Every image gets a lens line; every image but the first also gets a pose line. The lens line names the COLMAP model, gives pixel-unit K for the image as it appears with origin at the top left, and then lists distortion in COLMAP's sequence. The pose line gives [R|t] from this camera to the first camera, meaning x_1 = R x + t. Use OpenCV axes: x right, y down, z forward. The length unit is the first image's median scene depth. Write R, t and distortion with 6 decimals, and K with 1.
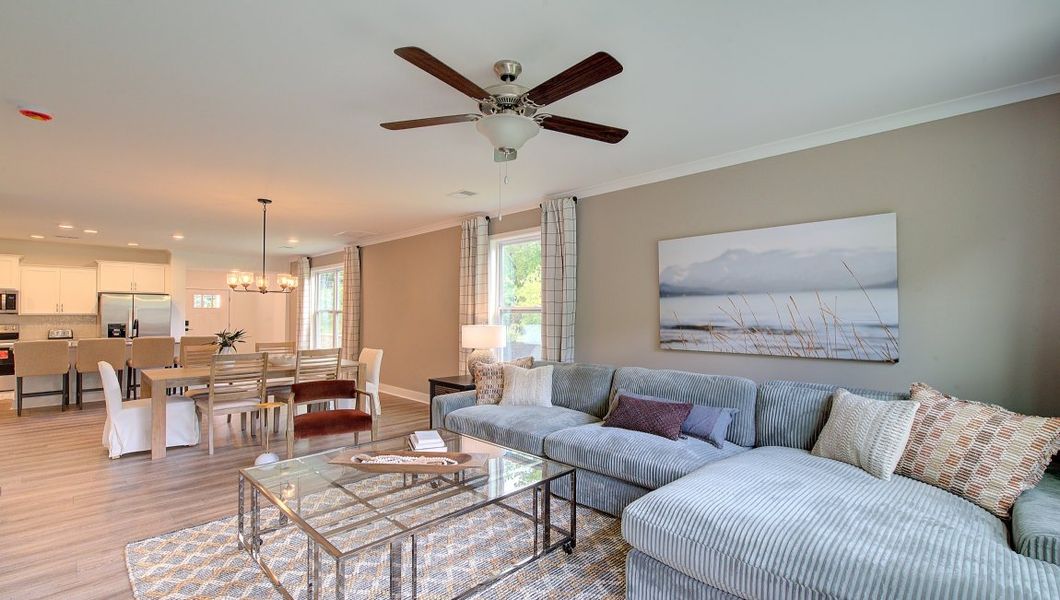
lens RADIAL K [[456.2, 0, 530.5], [0, 456.2, 304.5], [0, 0, 1]] dist [0.003822, 0.000813]
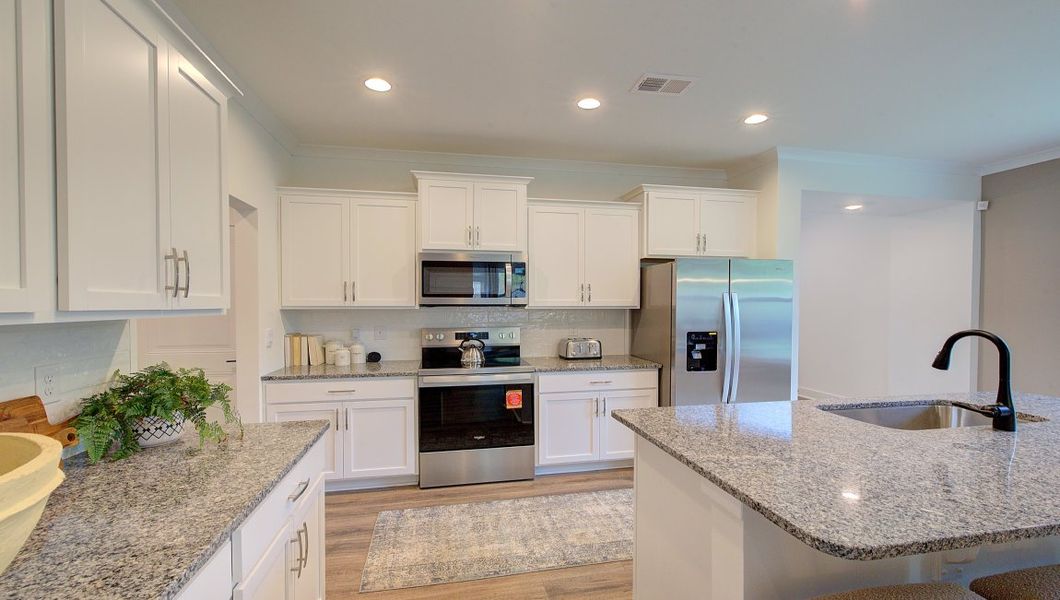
lens RADIAL K [[456.2, 0, 531.7], [0, 456.2, 304.3], [0, 0, 1]] dist [0.003822, 0.000813]
pose [[0.832064, 0.000229, -0.554680, -0.803636], [0.012756, 0.999728, 0.019547, 0.008633], [0.554533, -0.023340, 0.831834, 0.583419]]
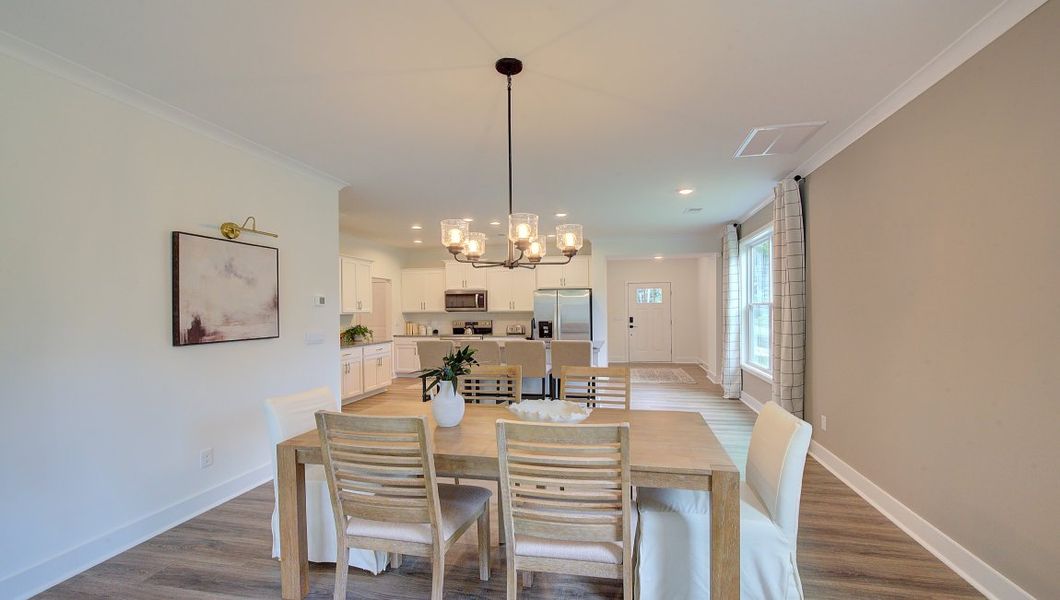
lens RADIAL K [[456.2, 0, 538.6], [0, 456.2, 300.6], [0, 0, 1]] dist [0.003822, 0.000813]
pose [[0.558654, -0.019993, -0.829160, -0.116043], [0.026950, 0.999619, -0.005945, 0.004237], [0.828963, -0.019024, 0.558980, 0.452787]]
